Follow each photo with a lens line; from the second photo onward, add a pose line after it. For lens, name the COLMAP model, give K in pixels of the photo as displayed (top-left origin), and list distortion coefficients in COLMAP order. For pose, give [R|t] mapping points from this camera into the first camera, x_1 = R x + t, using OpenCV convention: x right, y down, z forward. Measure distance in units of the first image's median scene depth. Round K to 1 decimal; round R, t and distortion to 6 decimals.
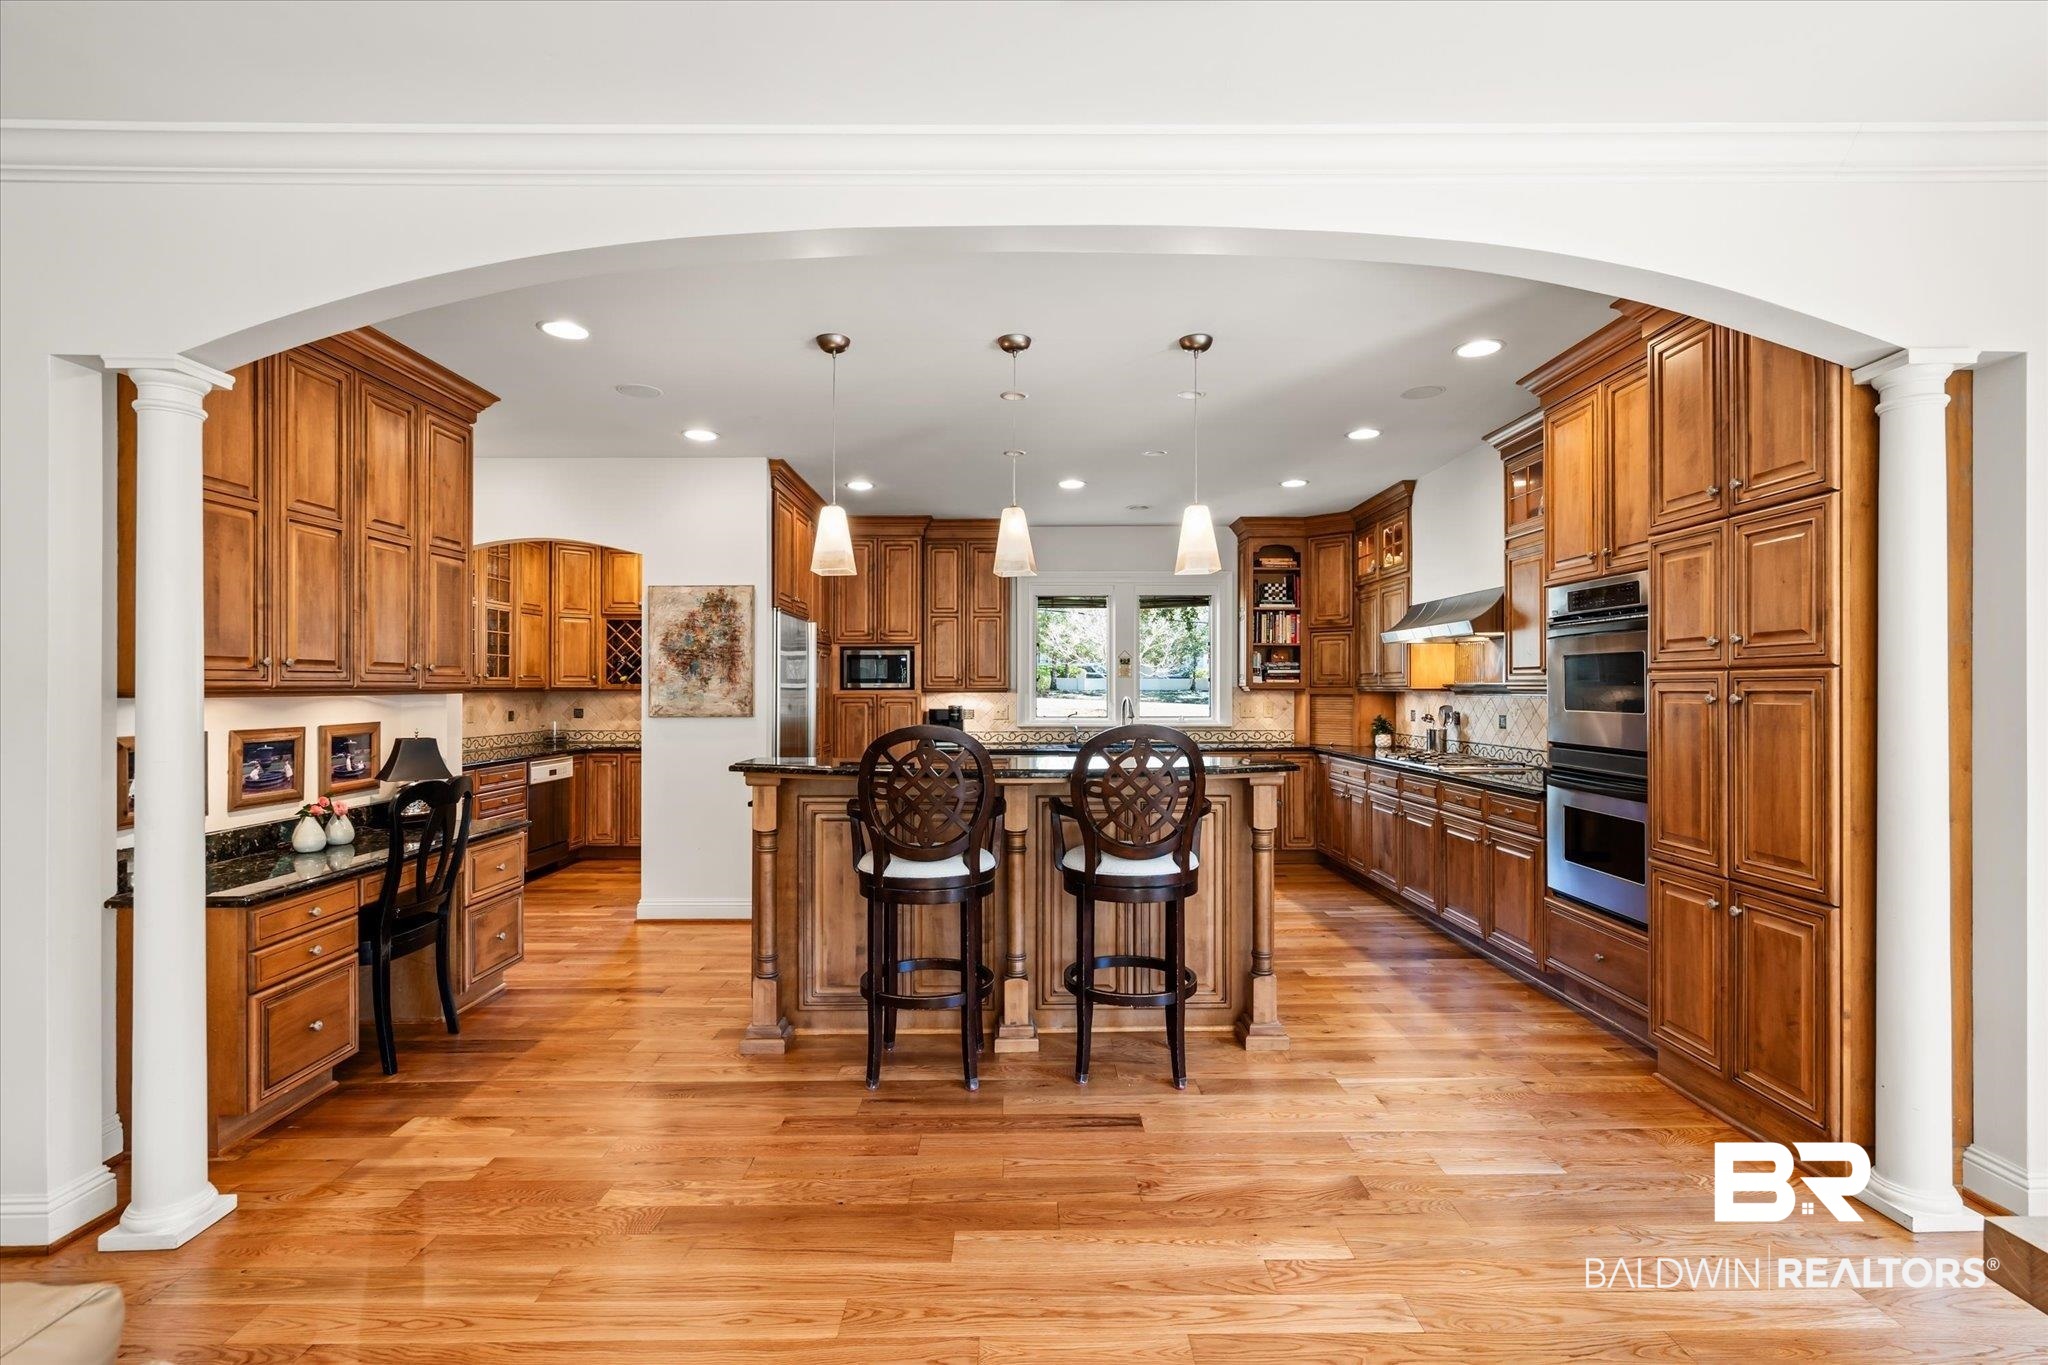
lens RADIAL K [[939.2, 0, 1024.0], [0, 939.2, 682.5], [0, 0, 1]] dist [-0.005846, 0.000169]
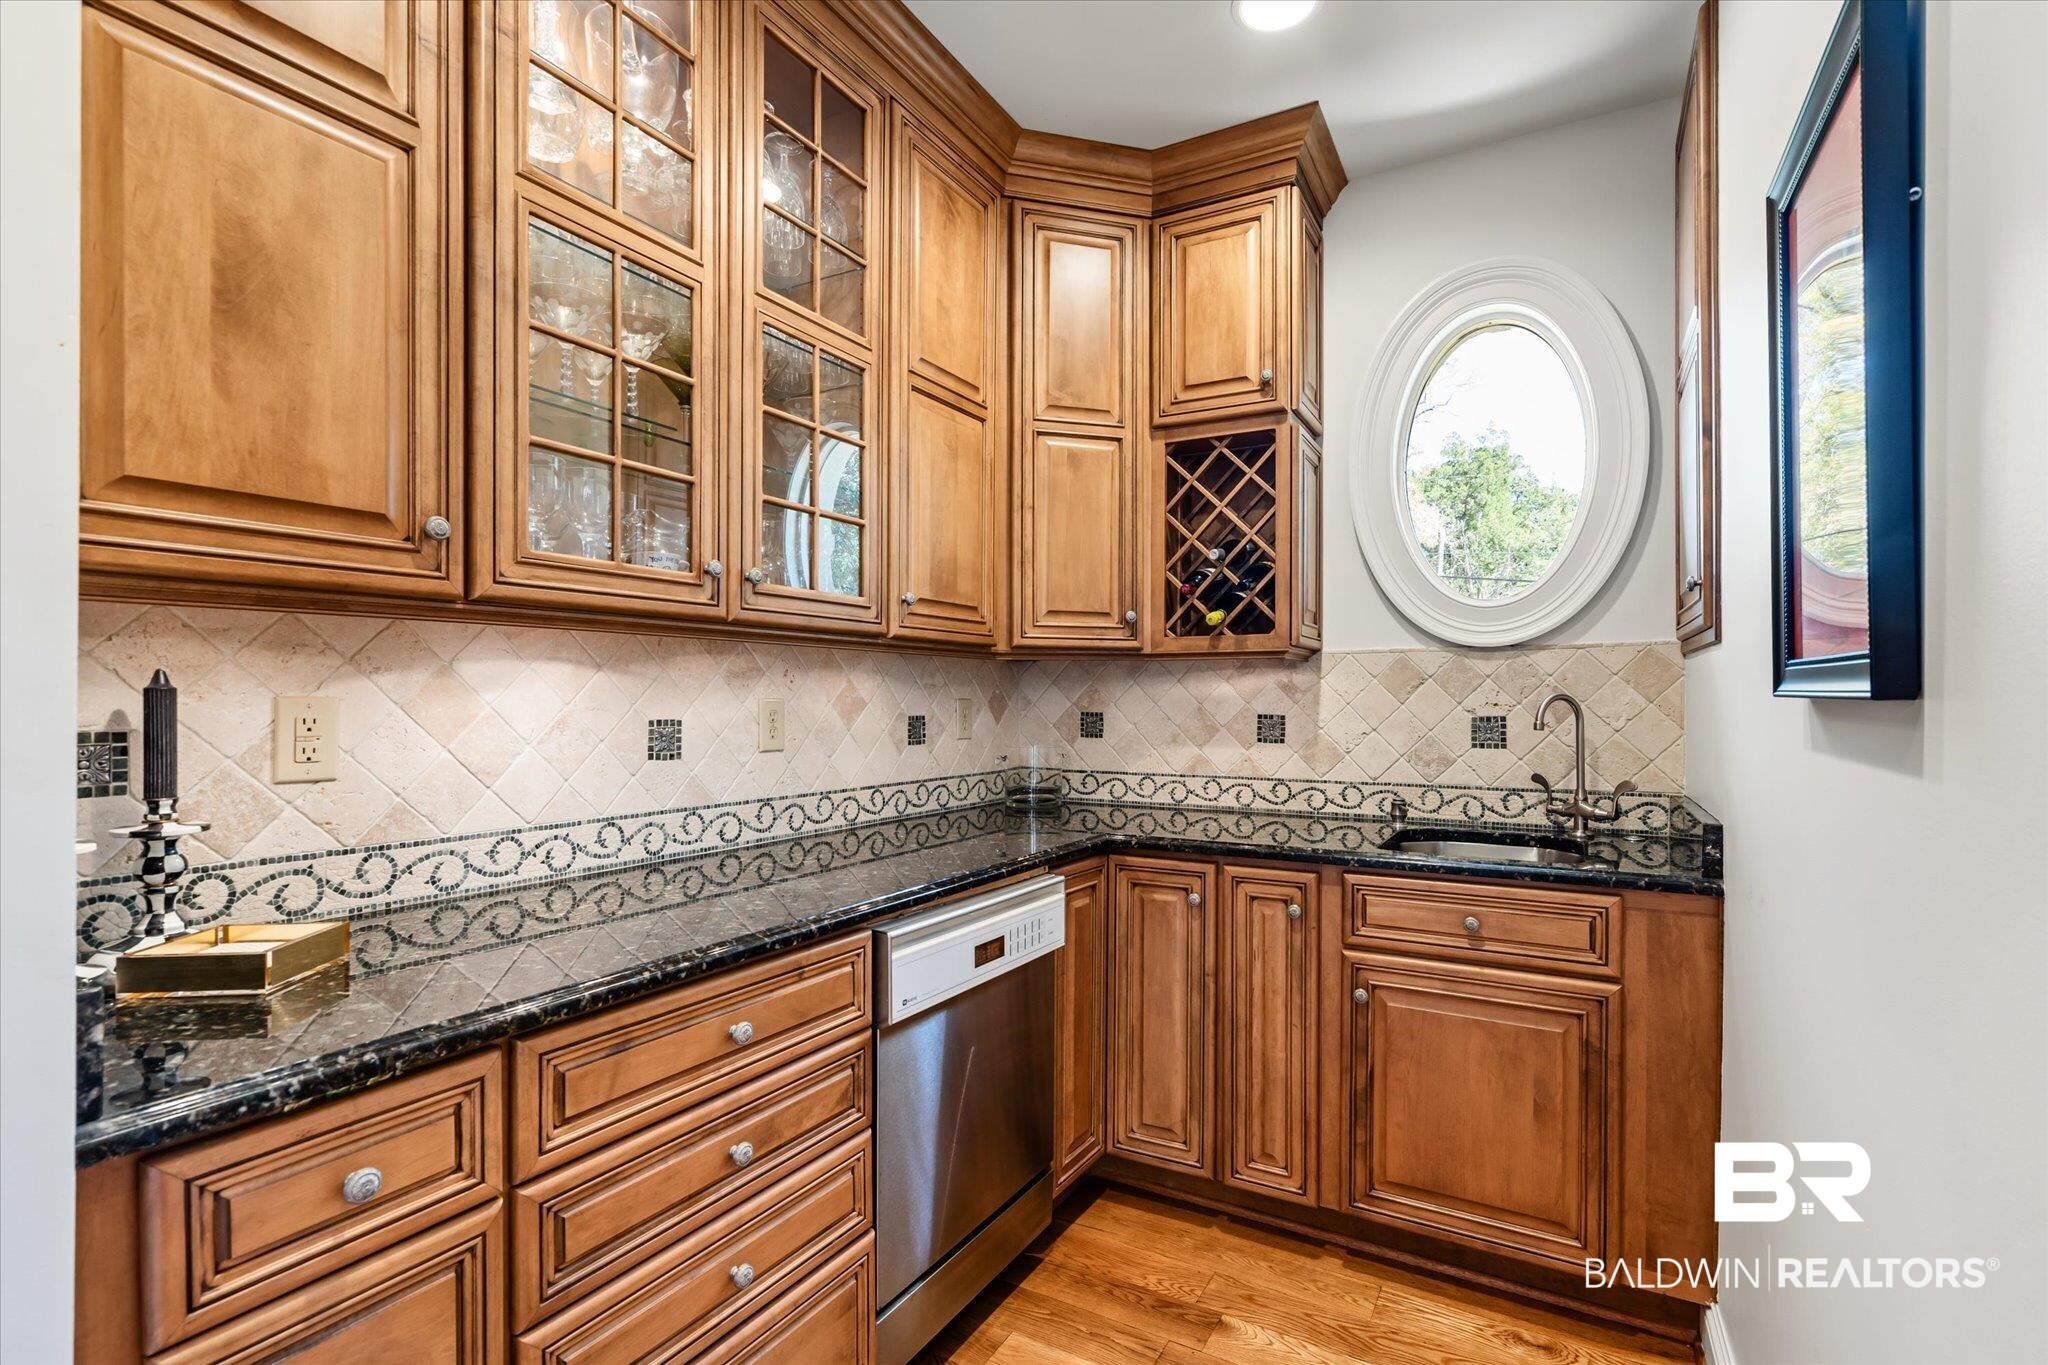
lens RADIAL K [[939.2, 0, 1024.0], [0, 939.2, 682.5], [0, 0, 1]] dist [-0.005846, 0.000169]
pose [[0.860564, -0.005386, -0.509314, -0.323442], [-0.001562, 0.999911, -0.013214, 0.021932], [0.509340, 0.012167, 0.860479, 0.698803]]
